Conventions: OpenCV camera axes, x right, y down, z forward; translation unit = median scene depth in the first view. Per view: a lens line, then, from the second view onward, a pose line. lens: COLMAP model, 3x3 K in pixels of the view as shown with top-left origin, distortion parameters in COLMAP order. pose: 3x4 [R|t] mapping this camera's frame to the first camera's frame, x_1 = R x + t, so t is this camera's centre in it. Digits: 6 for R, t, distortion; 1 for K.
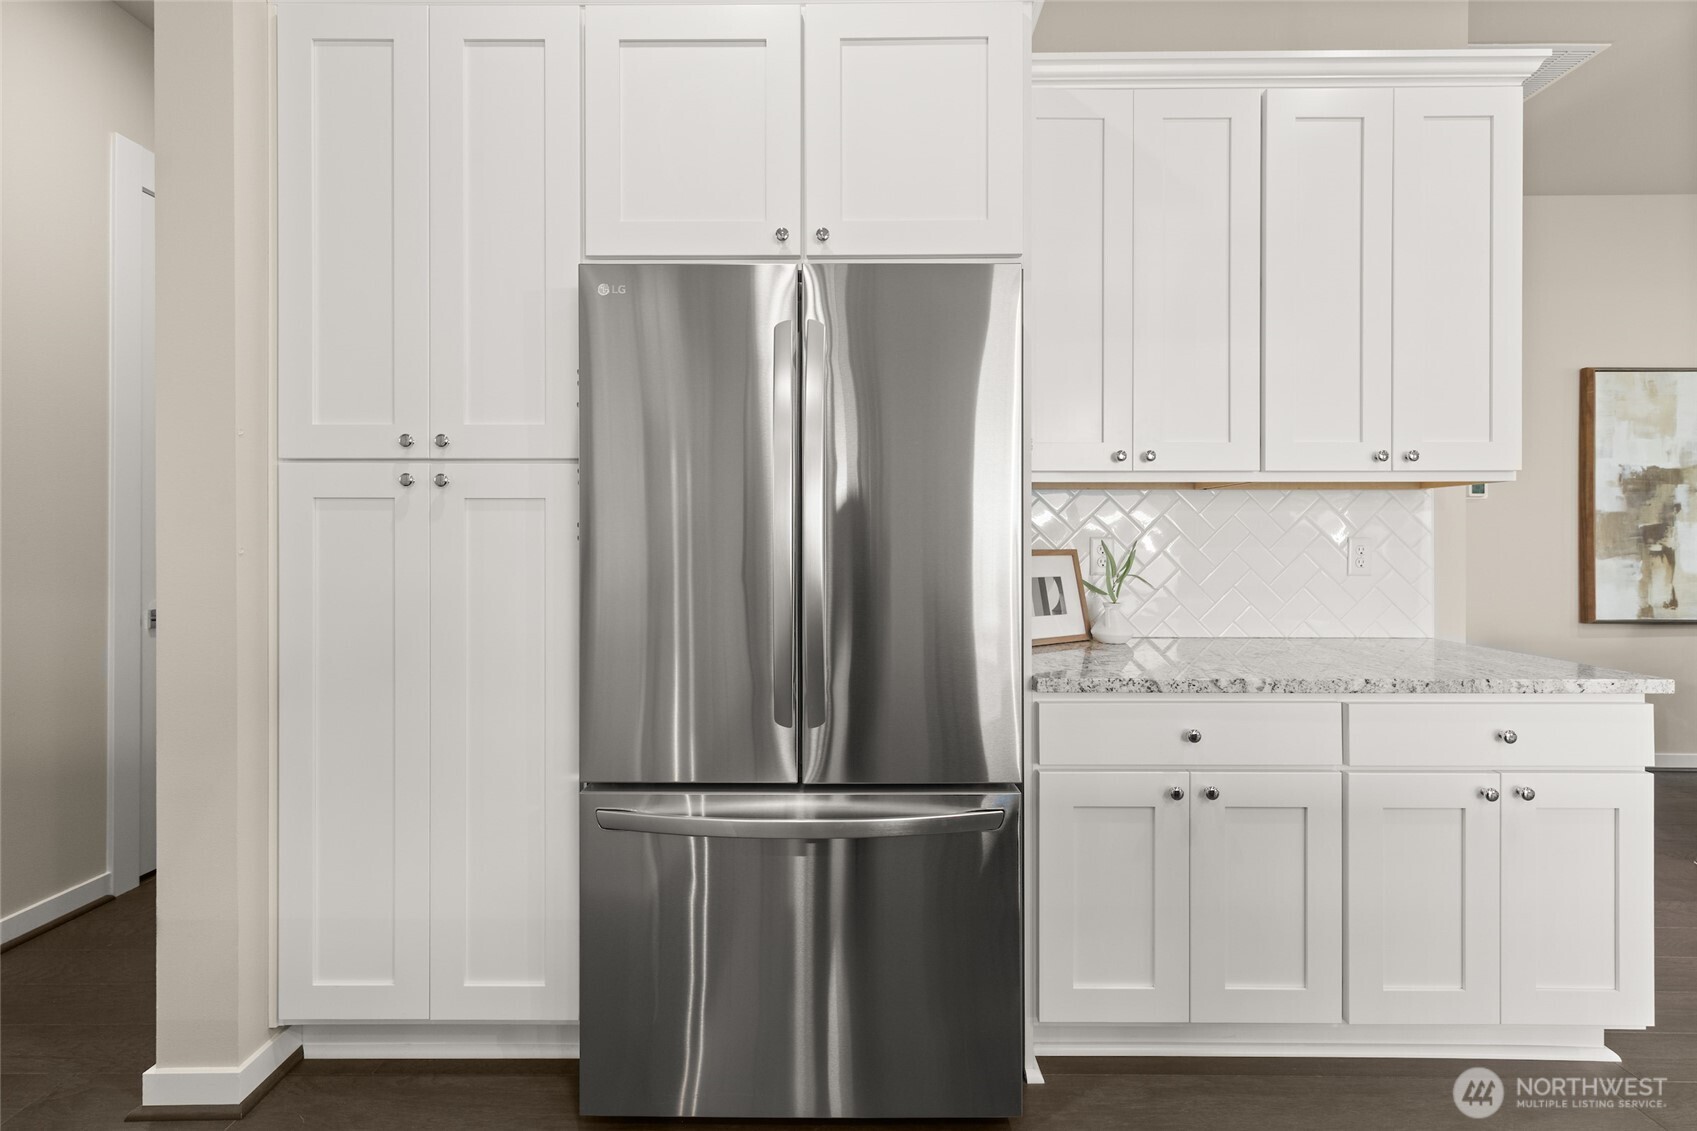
lens RADIAL K [[705.6, 0, 848.6], [0, 705.6, 539.6], [0, 0, 1]] dist [0.001151, 0.001131]
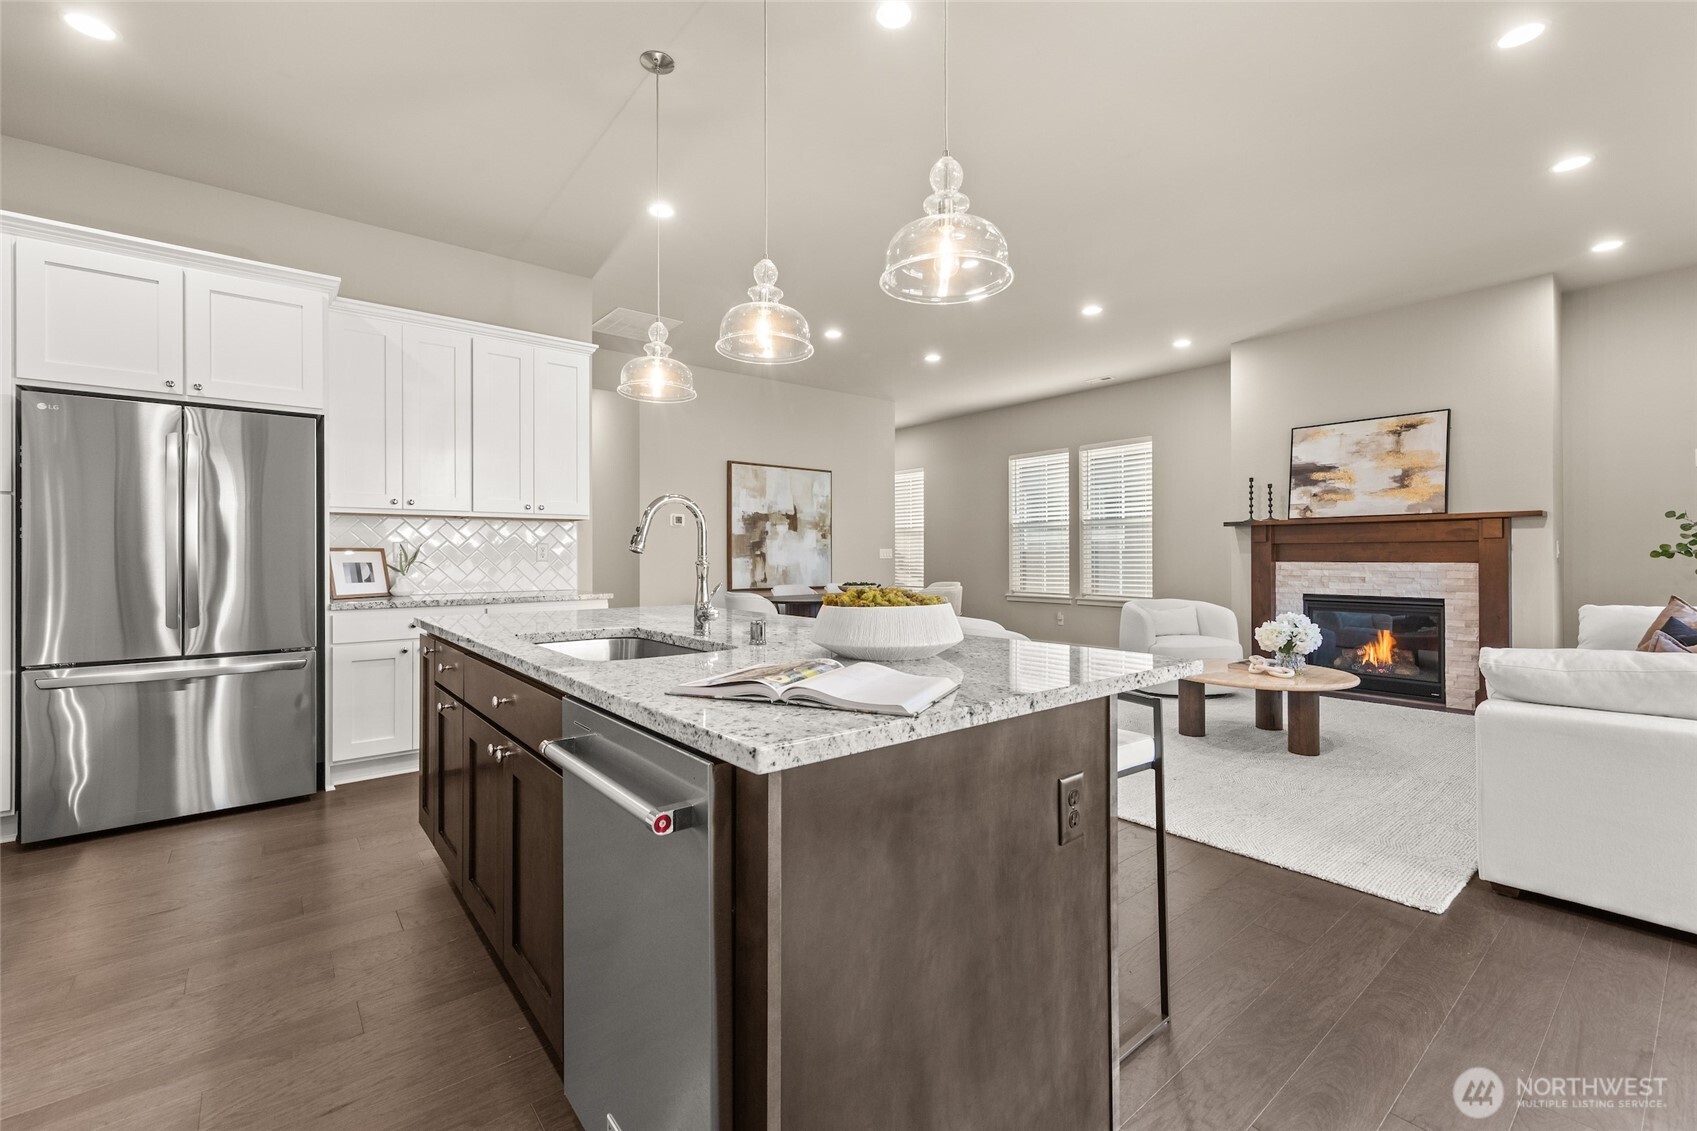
lens RADIAL K [[705.6, 0, 837.4], [0, 705.6, 556.6], [0, 0, 1]] dist [0.001151, 0.001131]
pose [[0.775867, -0.002580, 0.630892, 0.043839], [0.002325, 0.999997, 0.001230, 0.021347], [-0.630893, 0.000512, 0.775870, -0.713798]]
